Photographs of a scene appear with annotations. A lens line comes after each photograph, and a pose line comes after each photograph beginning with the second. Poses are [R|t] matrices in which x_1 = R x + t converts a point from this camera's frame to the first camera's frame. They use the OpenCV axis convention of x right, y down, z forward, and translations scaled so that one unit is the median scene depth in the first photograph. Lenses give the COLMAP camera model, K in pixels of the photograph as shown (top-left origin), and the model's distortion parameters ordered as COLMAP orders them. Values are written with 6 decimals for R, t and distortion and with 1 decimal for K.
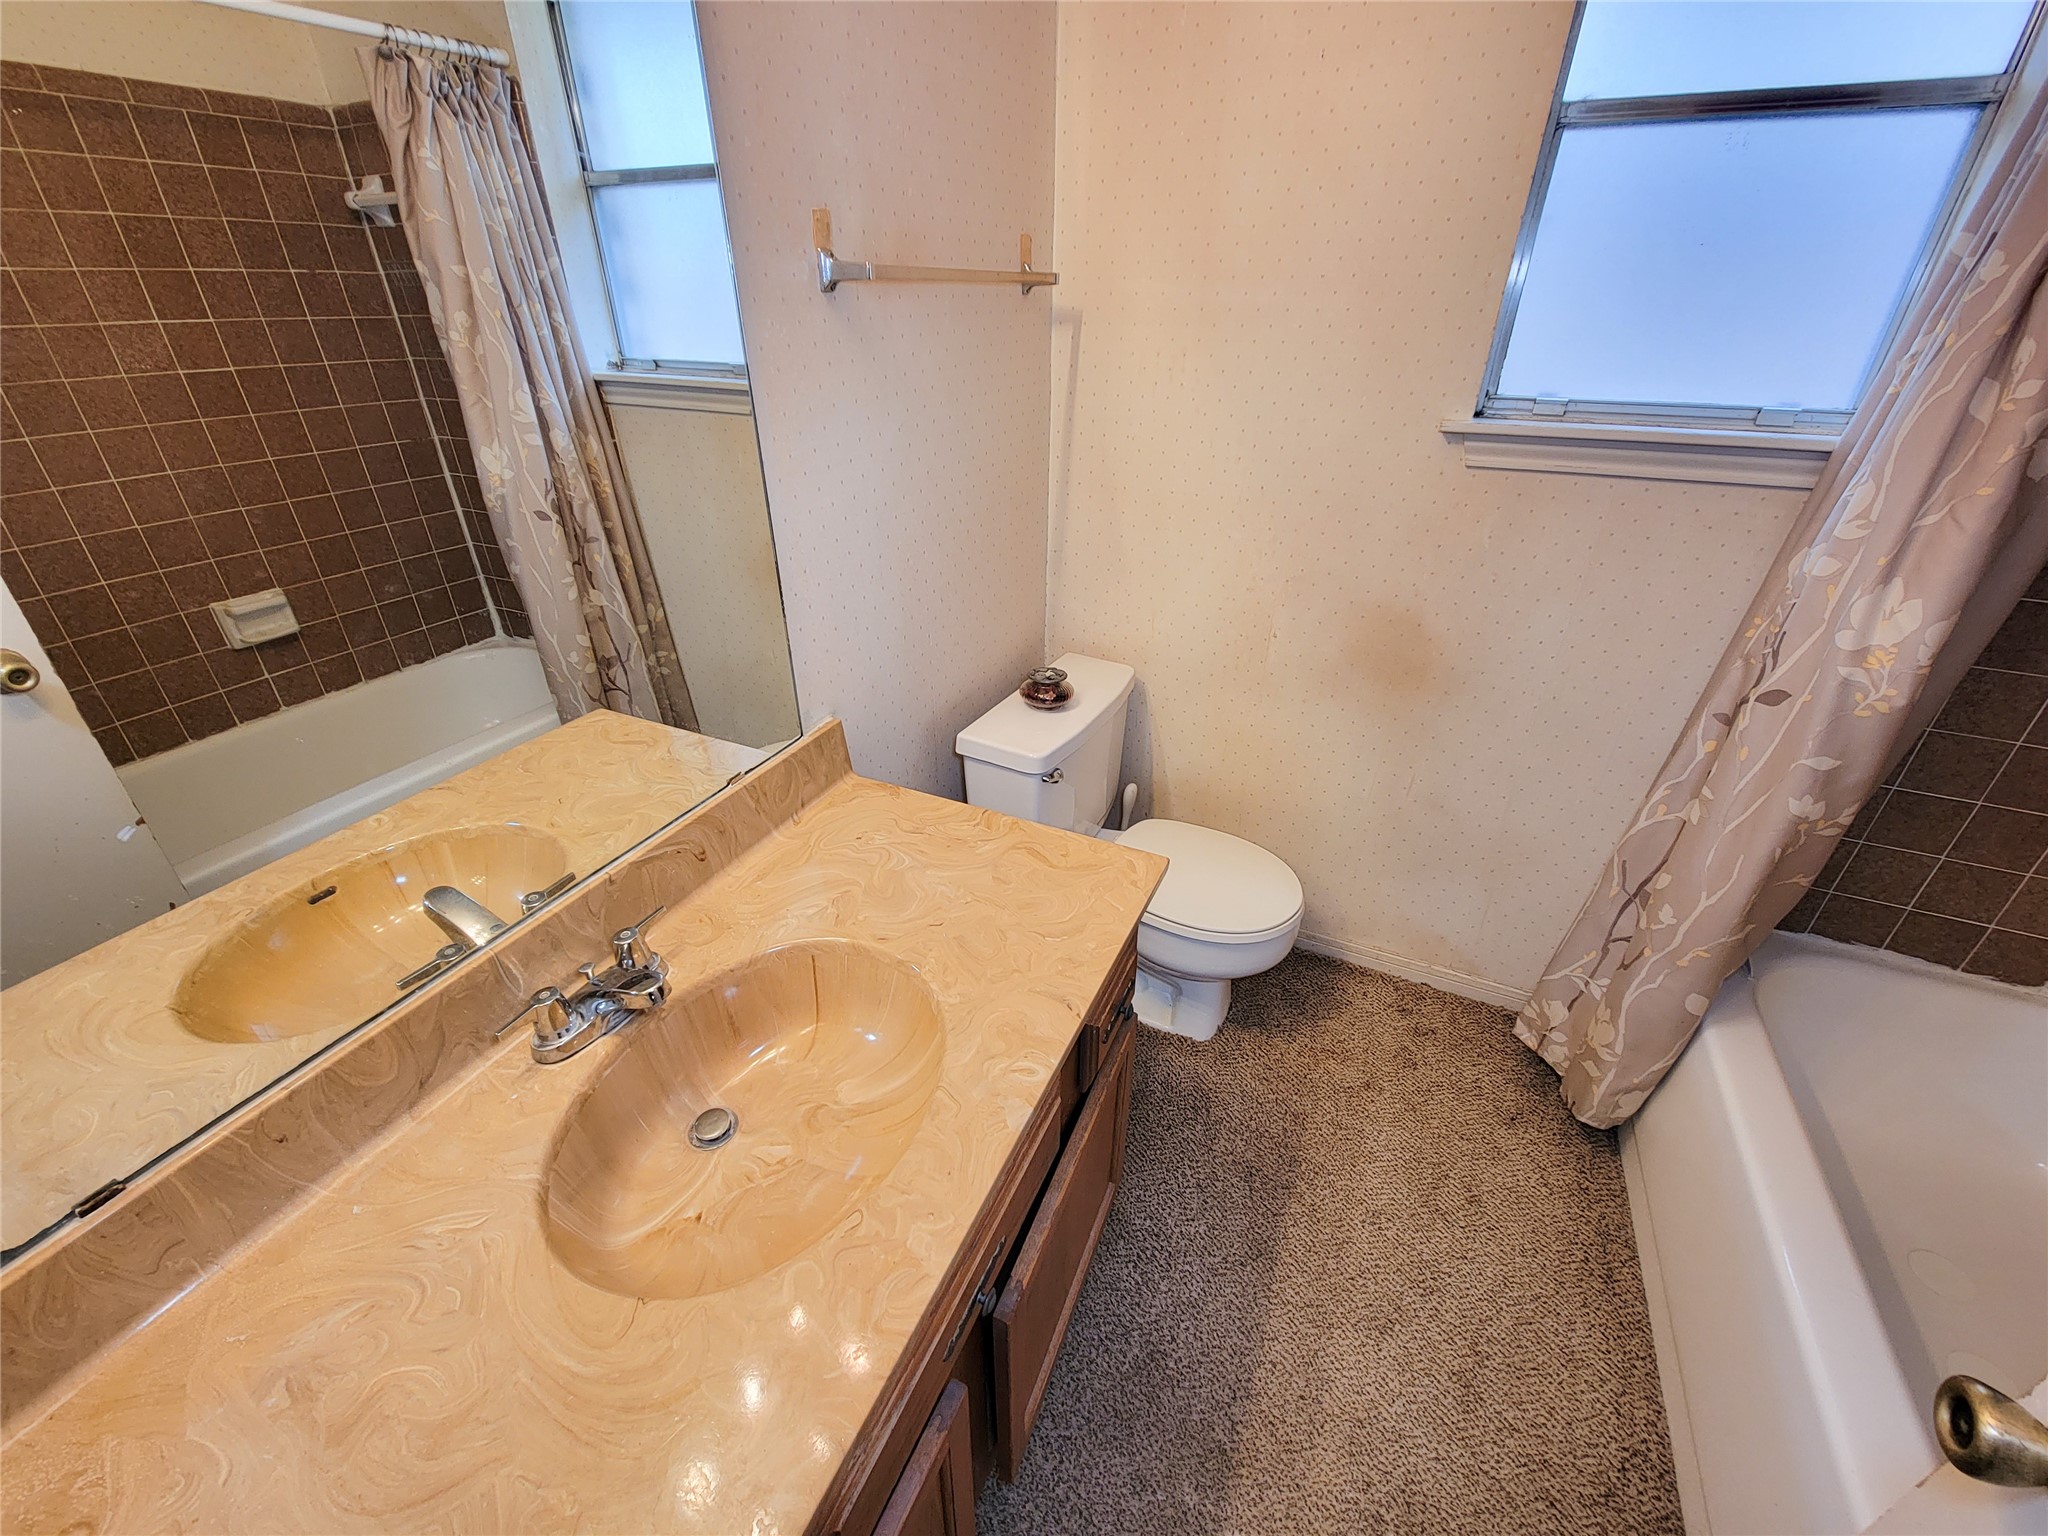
lens RADIAL K [[844.8, 0, 1022.1], [0, 844.8, 773.5], [0, 0, 1]] dist [0.005069, -0.004419]
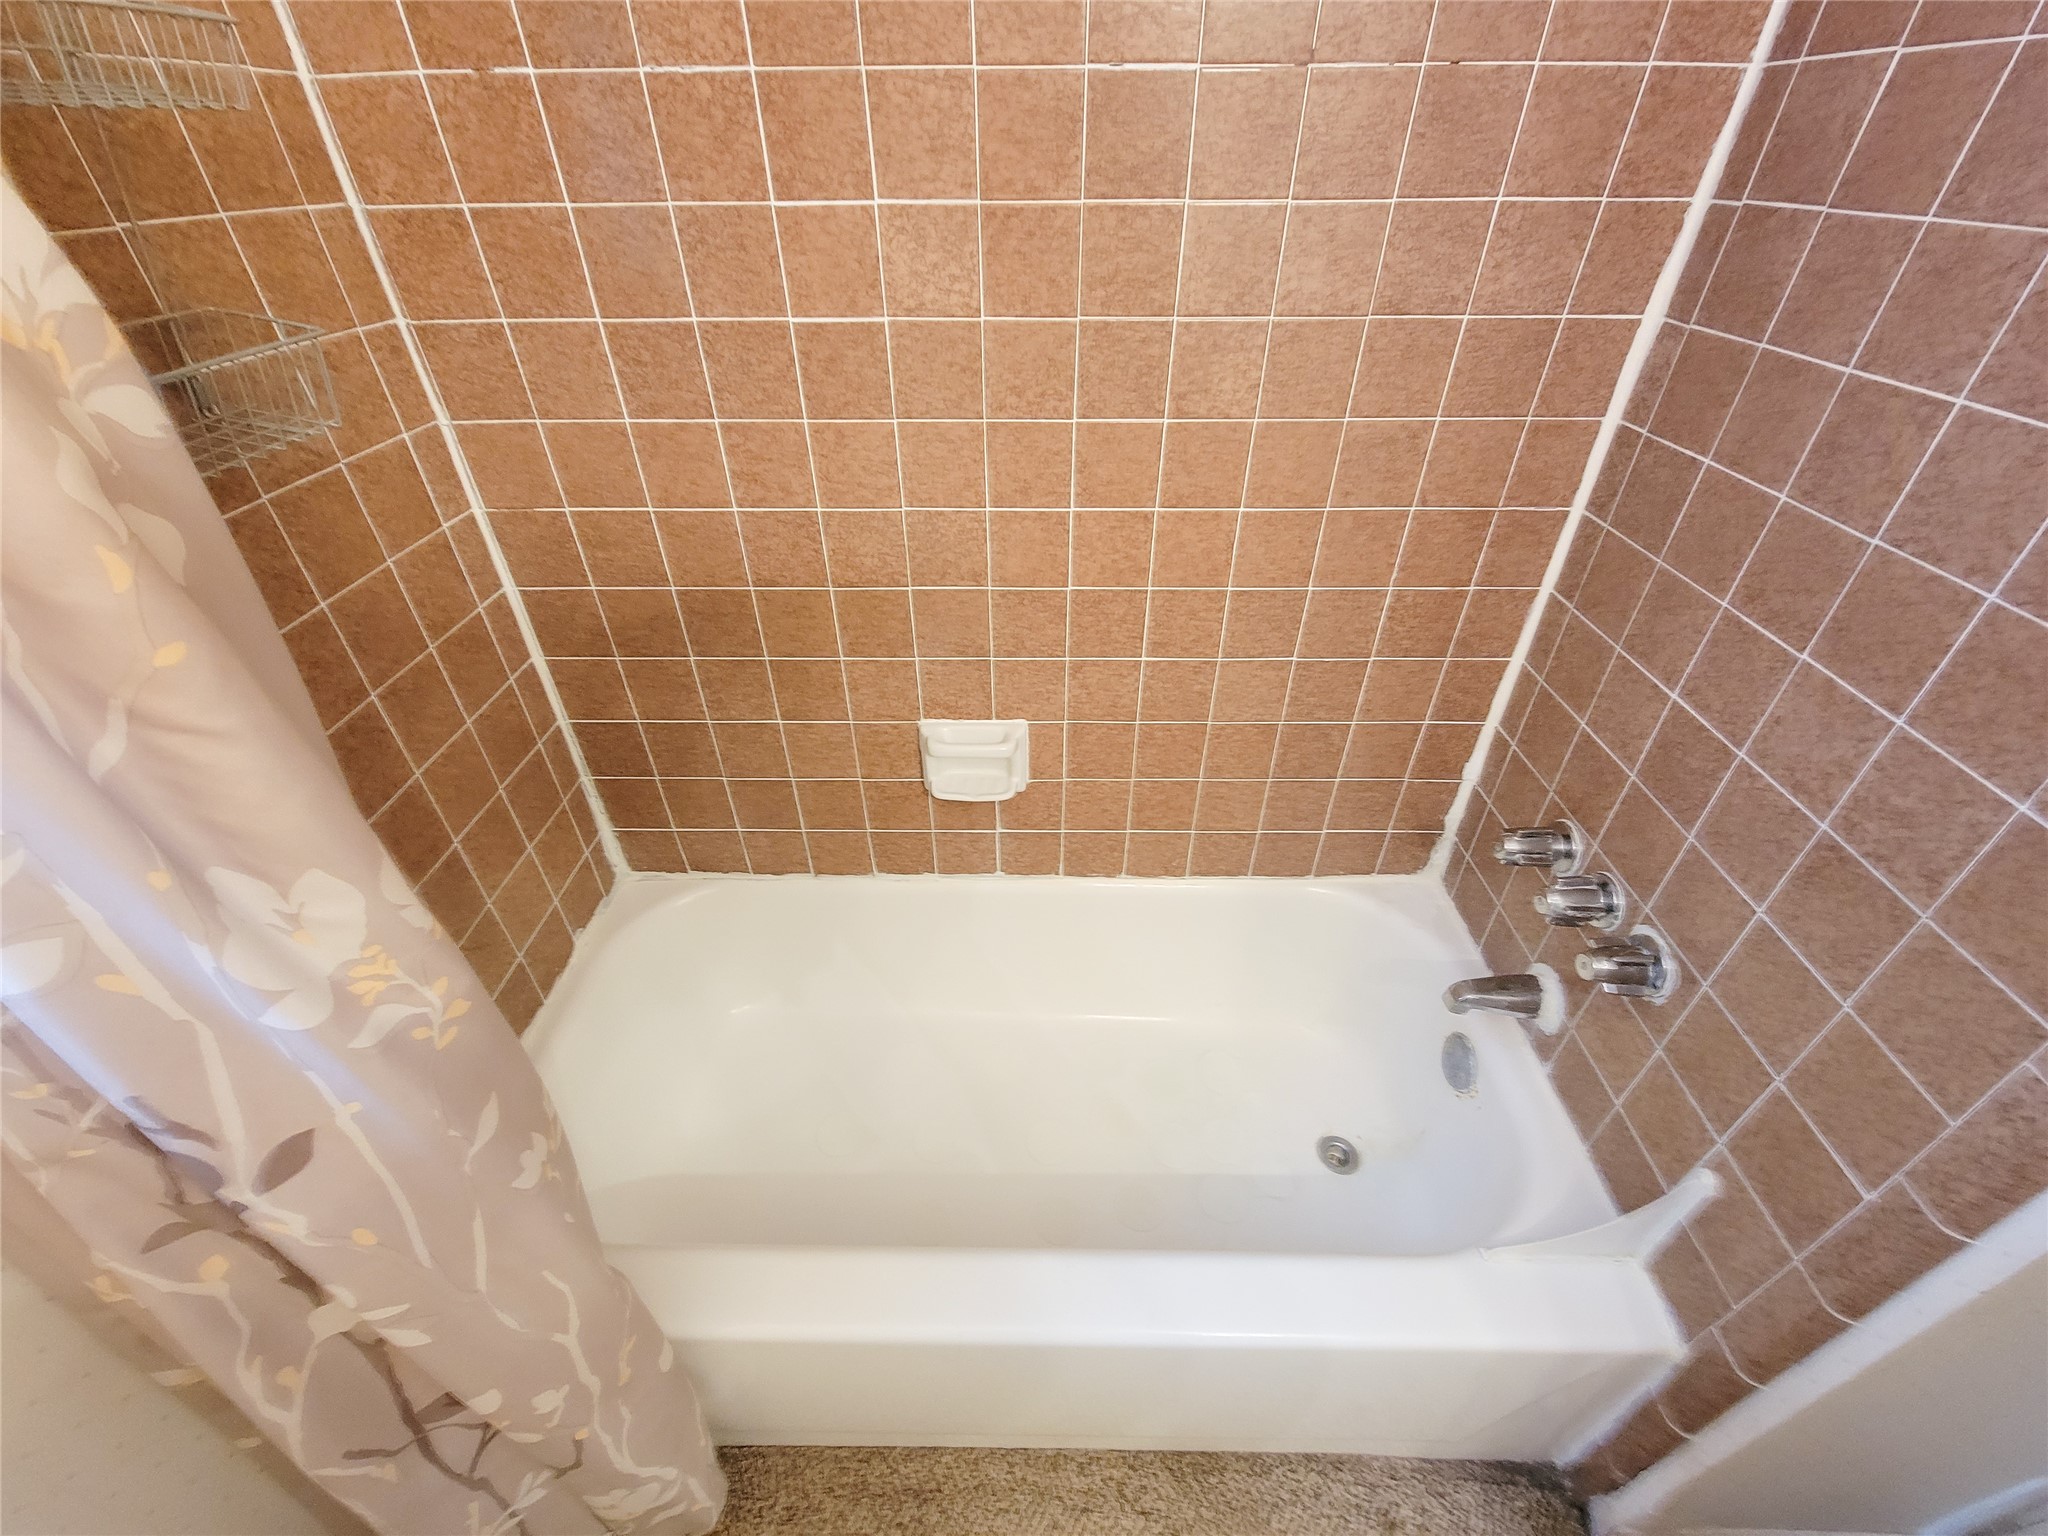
lens RADIAL K [[844.8, 0, 1028.7], [0, 844.8, 765.7], [0, 0, 1]] dist [0.005069, -0.004419]
pose [[-0.412764, -0.549115, 0.726704, 0.575211], [0.457408, 0.564977, 0.686716, -0.352059], [-0.787657, 0.615851, 0.017967, 0.620868]]
